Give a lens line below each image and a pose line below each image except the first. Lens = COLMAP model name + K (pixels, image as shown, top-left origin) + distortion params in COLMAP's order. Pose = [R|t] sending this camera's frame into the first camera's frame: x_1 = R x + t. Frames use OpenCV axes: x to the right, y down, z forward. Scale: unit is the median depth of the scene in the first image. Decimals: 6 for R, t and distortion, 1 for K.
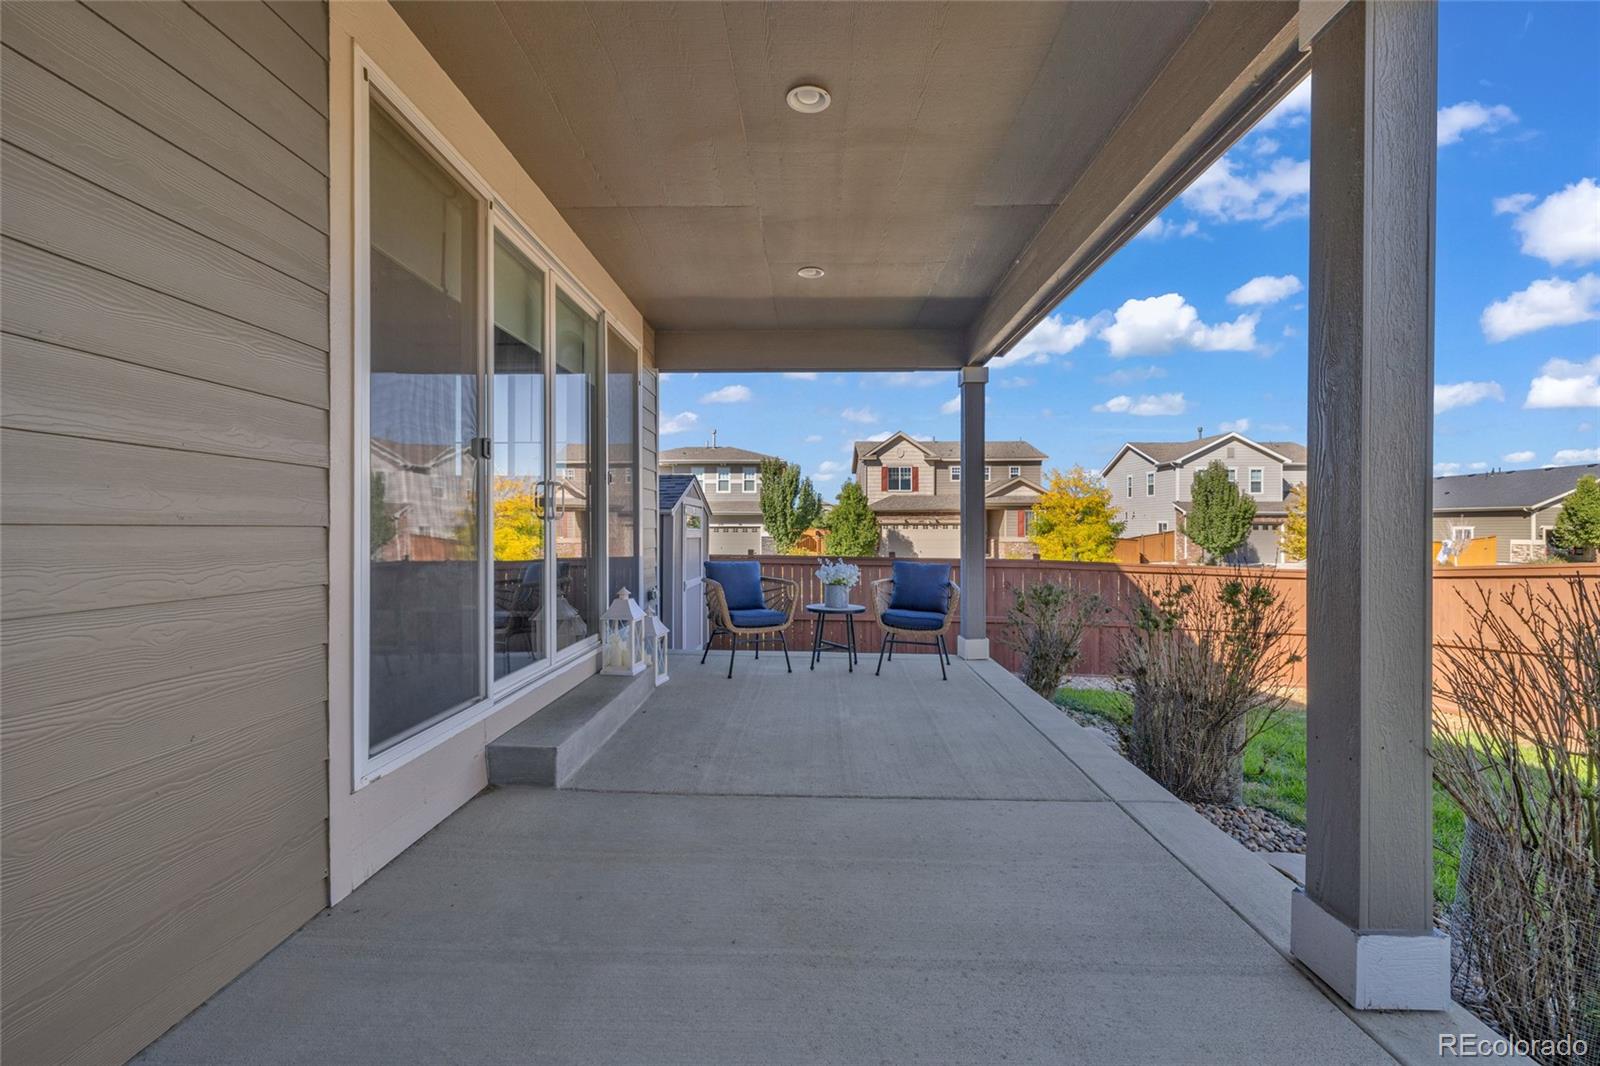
lens RADIAL K [[604.4, 0, 800.0], [0, 604.4, 533.0], [0, 0, 1]] dist [0.000494, 0.000043]
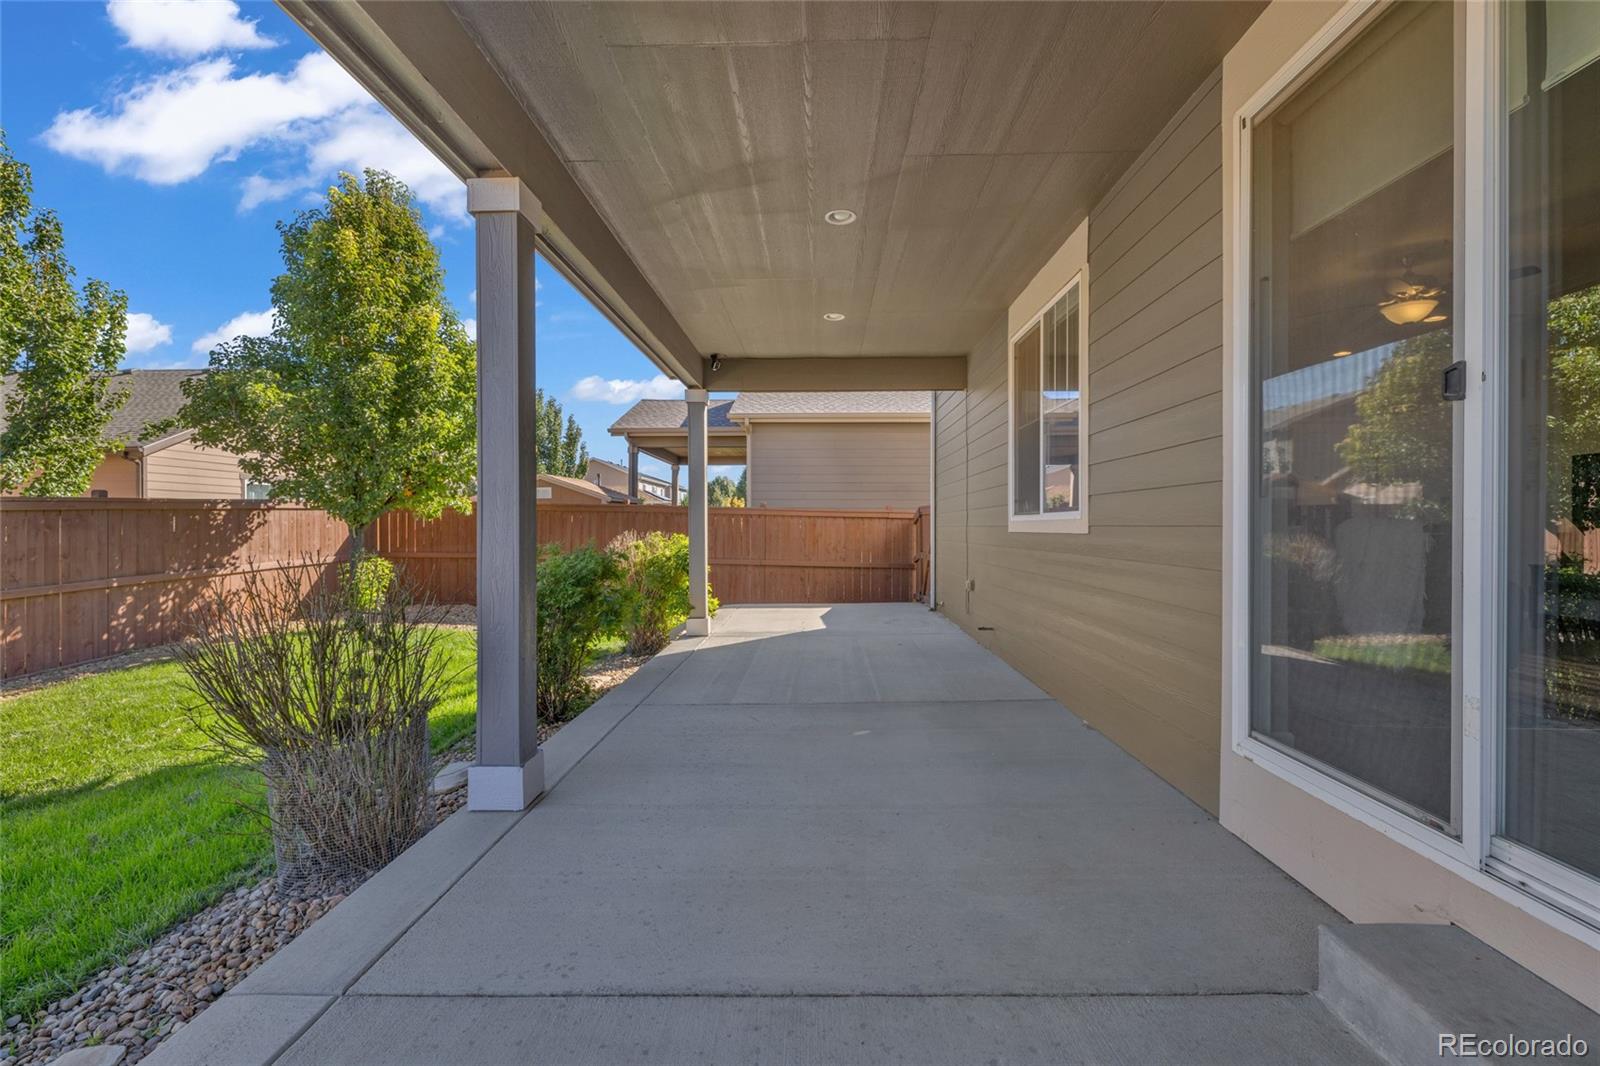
lens RADIAL K [[672.4, 0, 795.0], [0, 672.4, 529.7], [0, 0, 1]] dist [0.001415, 0.000156]
pose [[-0.999955, 0.001035, 0.009429, 0.092859], [0.001174, 0.999891, 0.014689, -0.020405], [-0.009412, 0.014700, -0.999848, 2.056390]]
